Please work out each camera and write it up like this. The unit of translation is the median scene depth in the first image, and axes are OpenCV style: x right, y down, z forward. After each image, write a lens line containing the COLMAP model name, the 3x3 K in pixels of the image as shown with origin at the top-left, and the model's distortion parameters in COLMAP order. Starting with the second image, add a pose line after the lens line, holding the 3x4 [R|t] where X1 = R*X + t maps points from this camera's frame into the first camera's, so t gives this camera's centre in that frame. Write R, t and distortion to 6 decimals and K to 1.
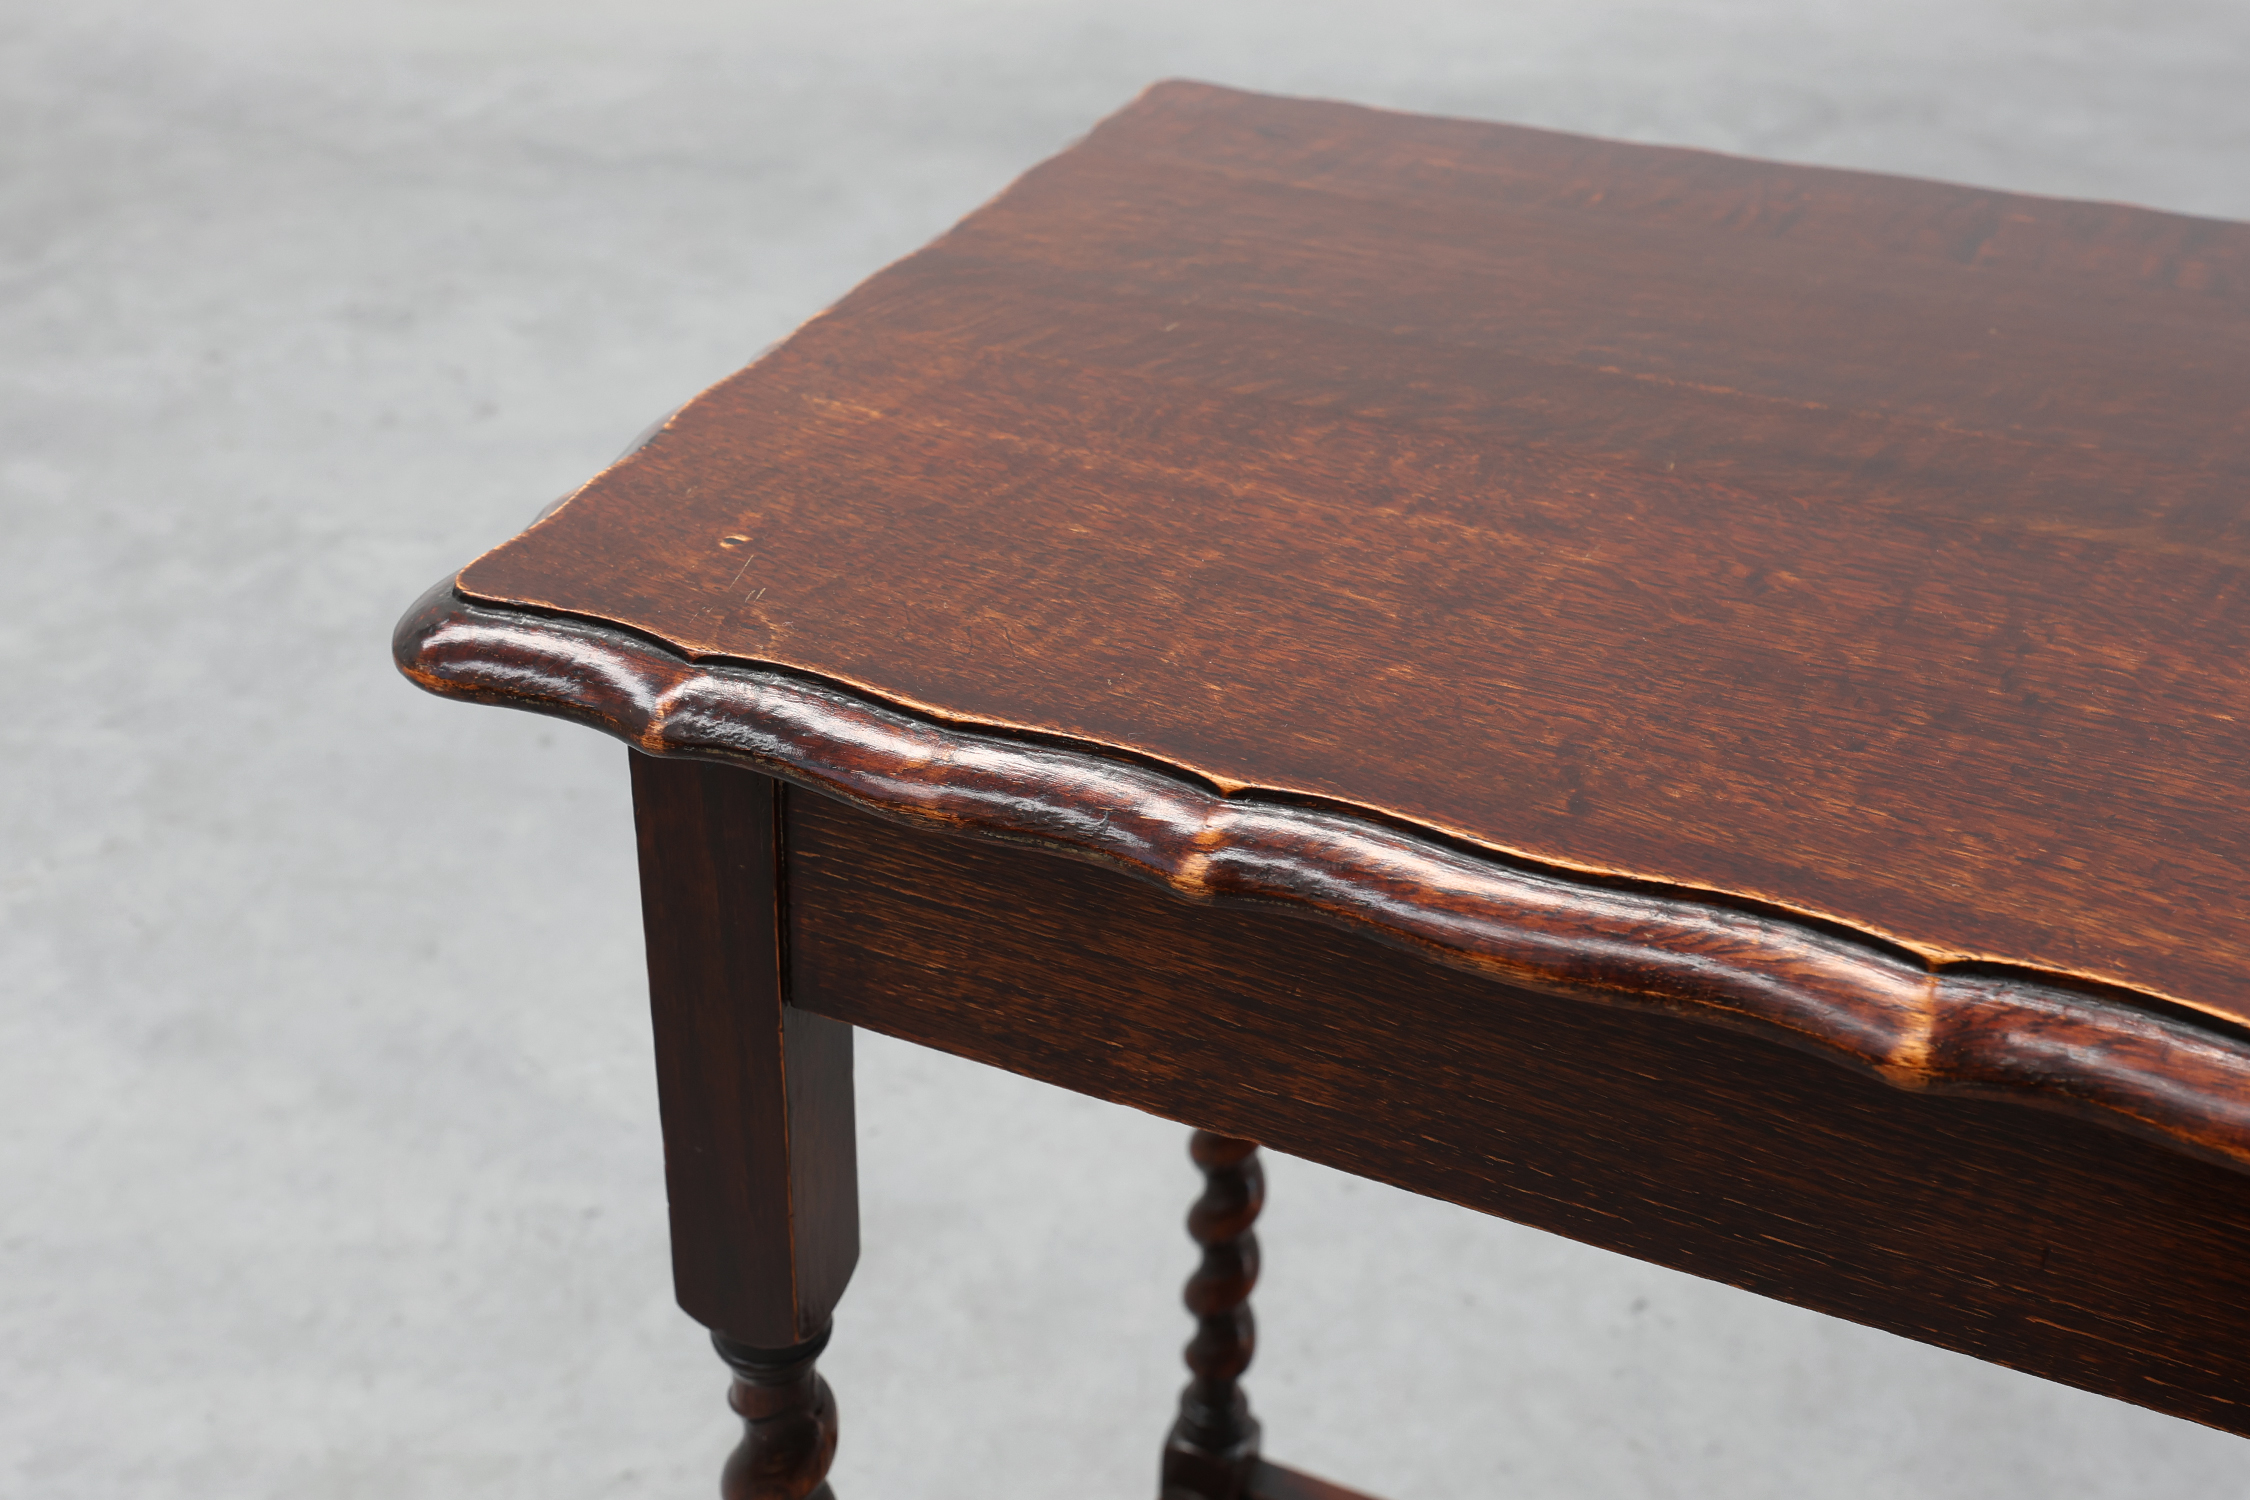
lens RADIAL K [[2297.7, 0, 978.1], [0, 2297.7, 752.4], [0, 0, 1]] dist [0.008565, -0.000465]
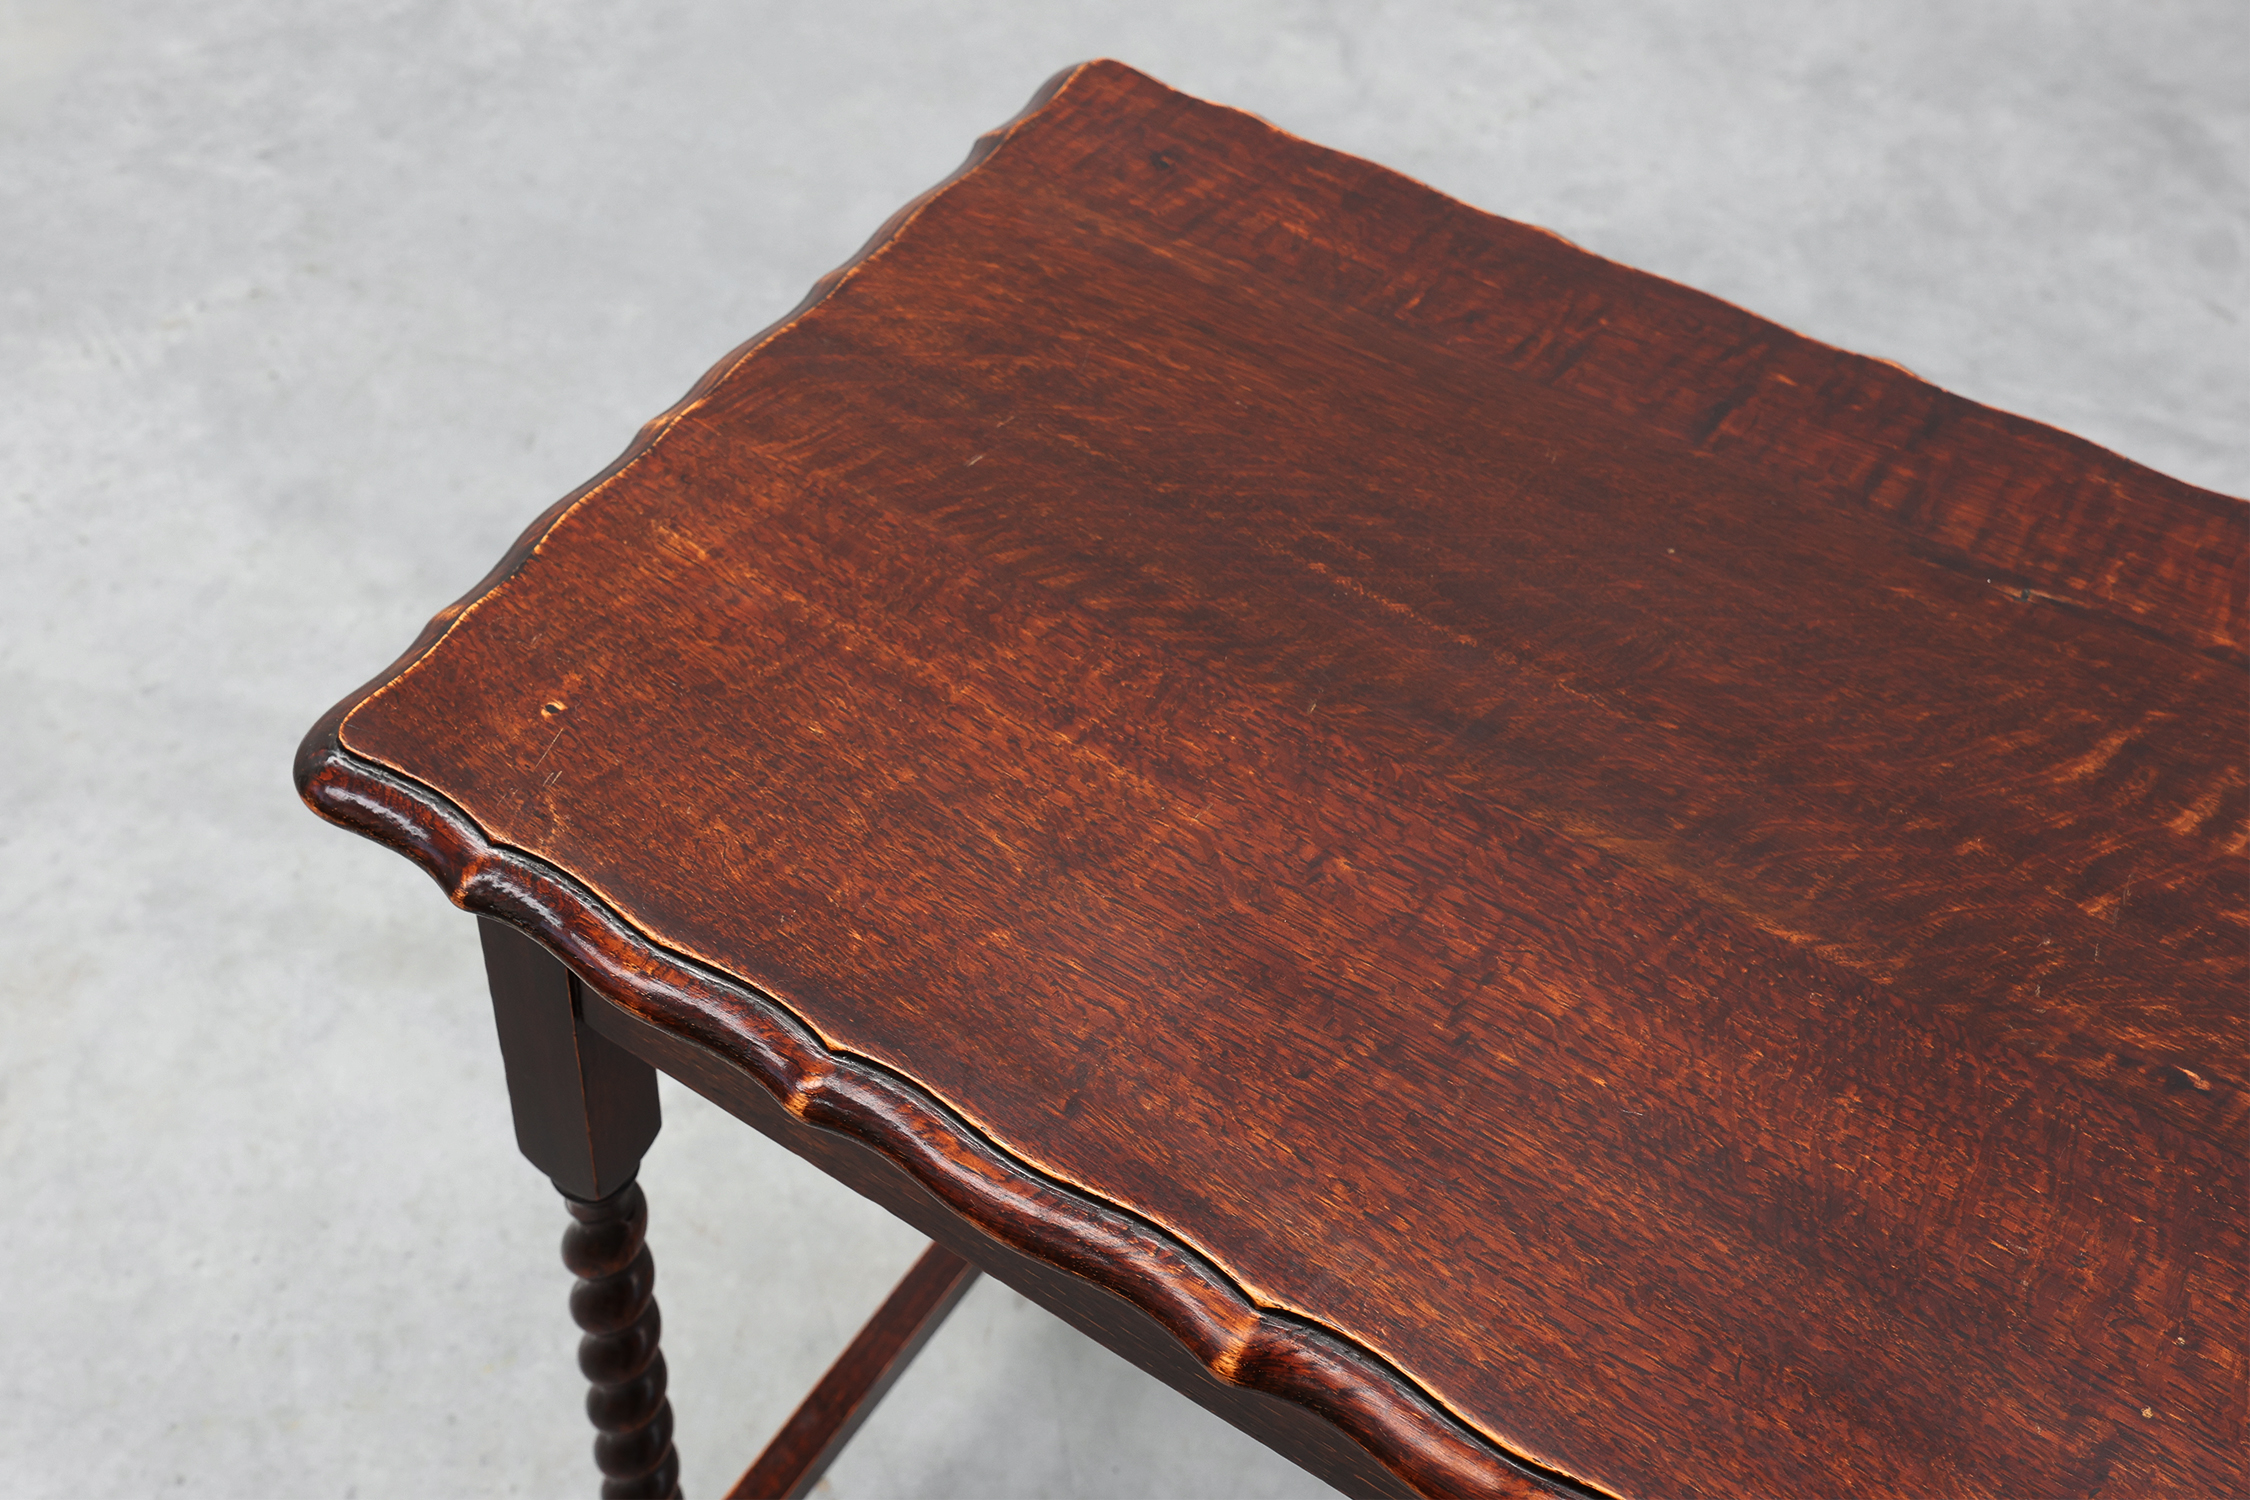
lens RADIAL K [[2389.1, 0, 922.5], [0, 2389.1, 559.6], [0, 0, 1]] dist [0.010078, 0.016159]
pose [[0.986272, 0.128537, -0.103660, 0.234115], [-0.098865, 0.962458, 0.252786, -0.544261], [0.132260, -0.239067, 0.961953, -0.264354]]
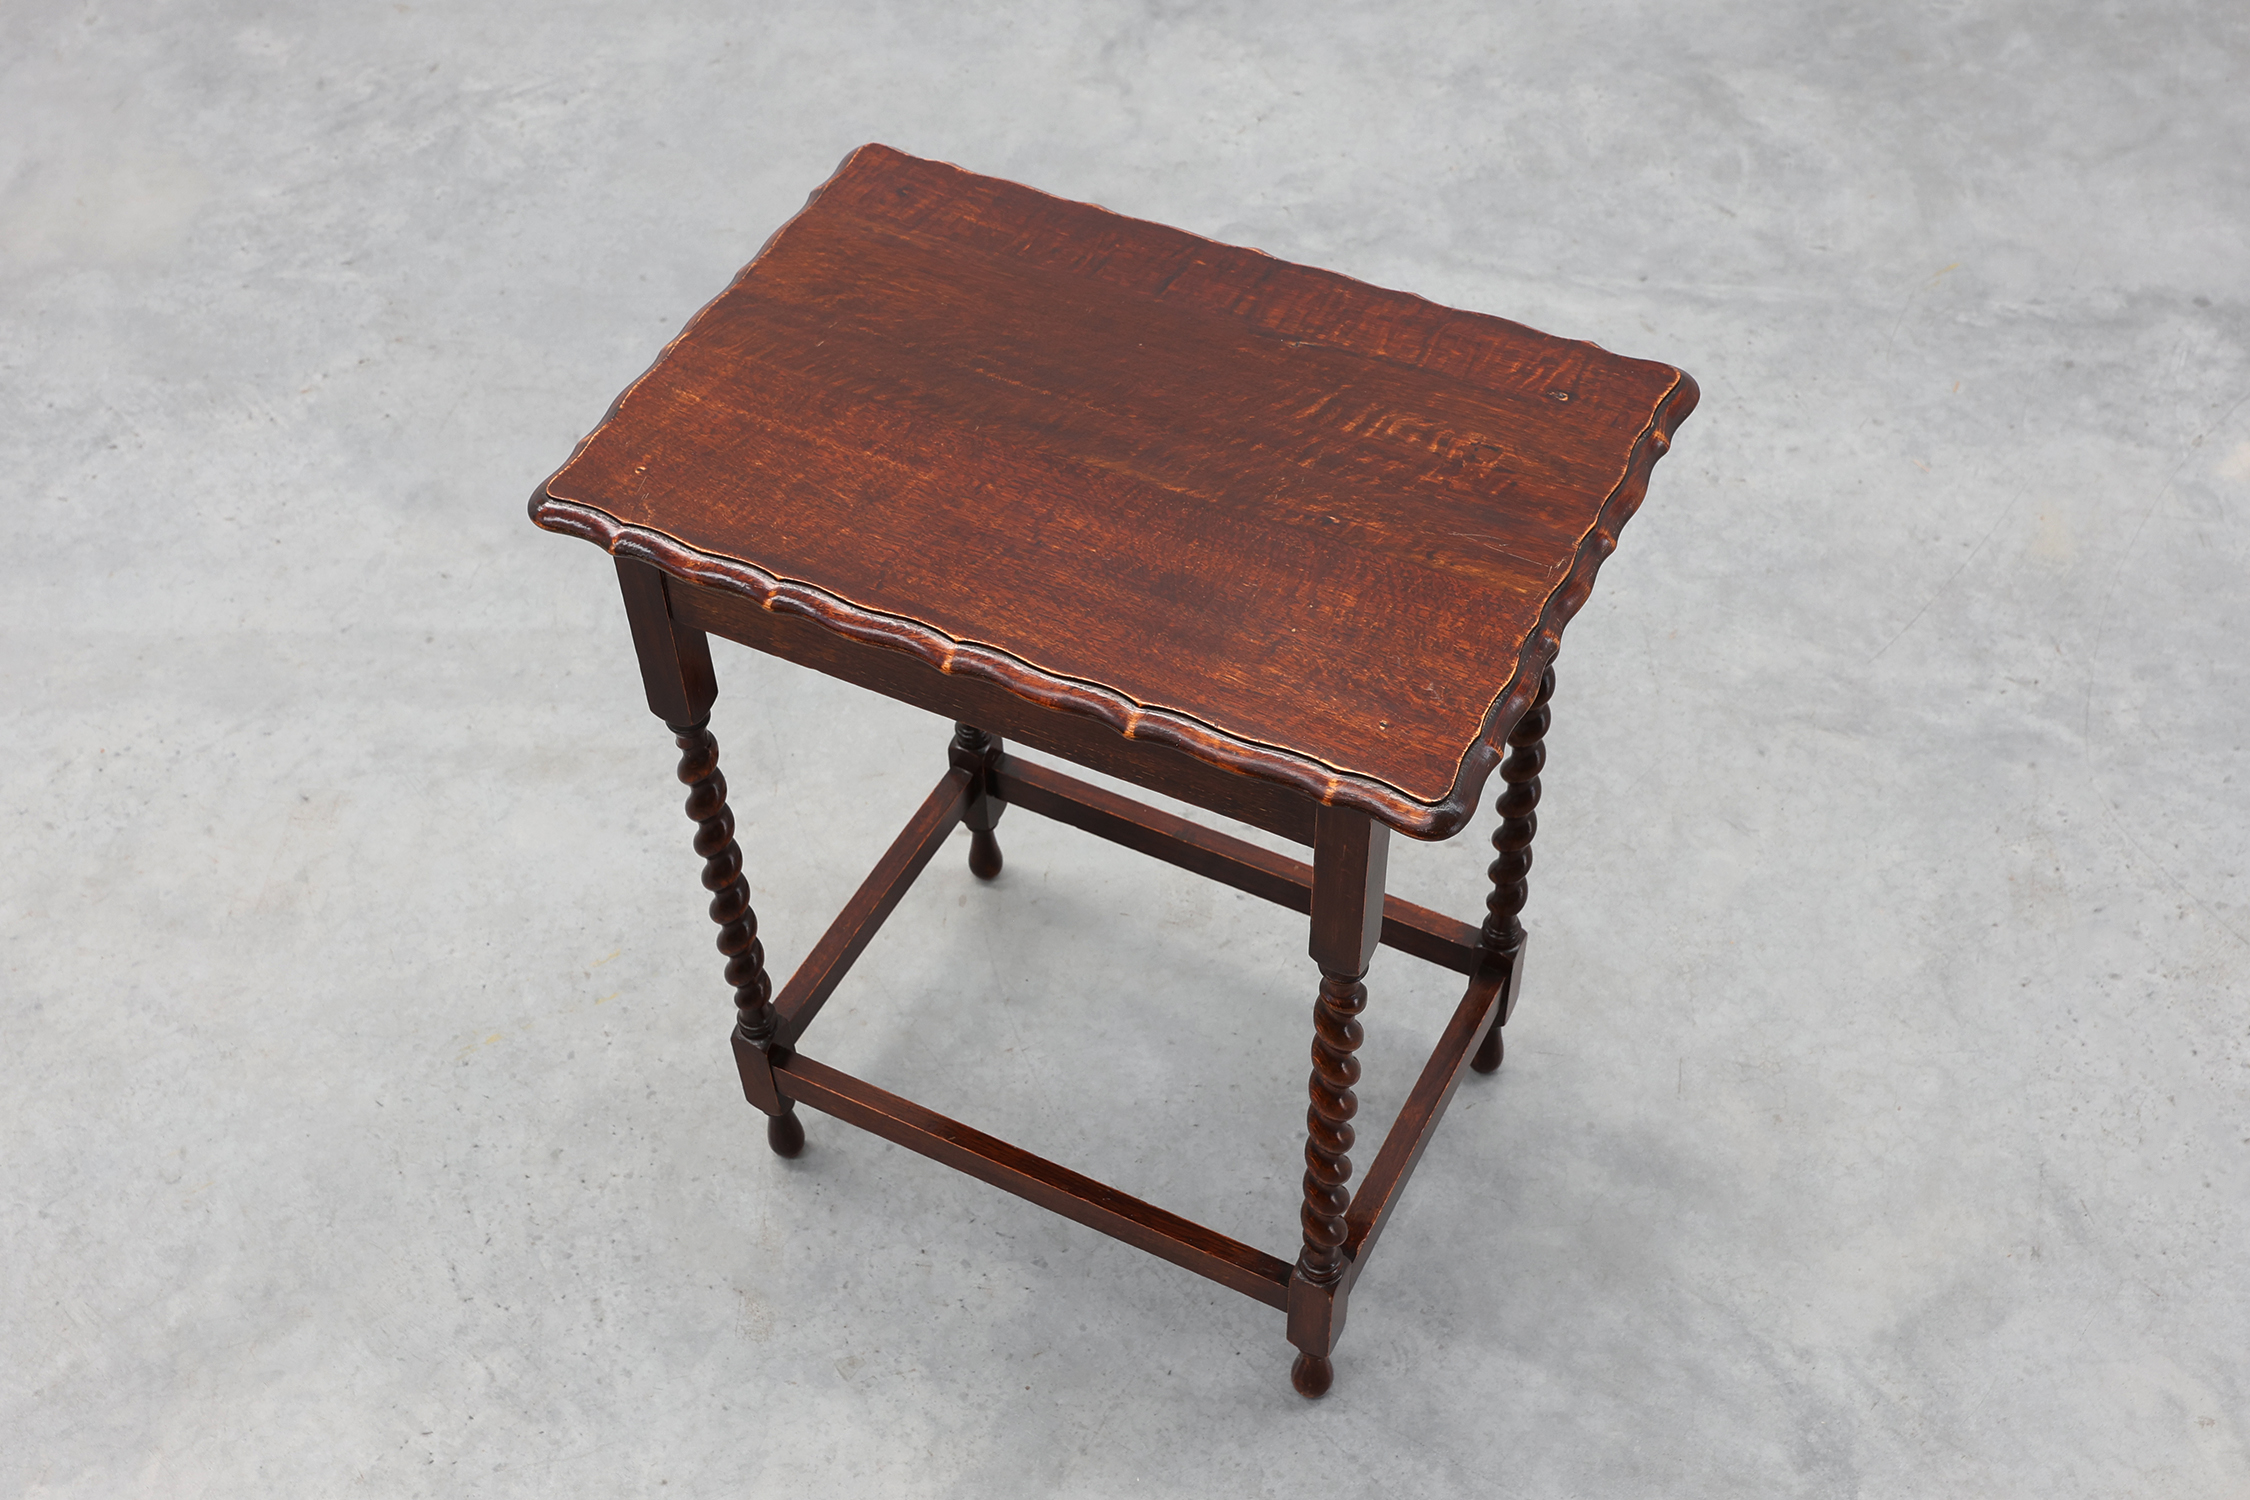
lens RADIAL K [[2403.8, 0, 1125.0], [0, 2403.8, 750.0], [0, 0, 1]] dist [0.003755, -0.019460]
pose [[0.999608, 0.001904, -0.027941, 0.606227], [0.006719, 0.952243, 0.305266, -0.691957], [0.027188, -0.305334, 0.951857, -2.039998]]
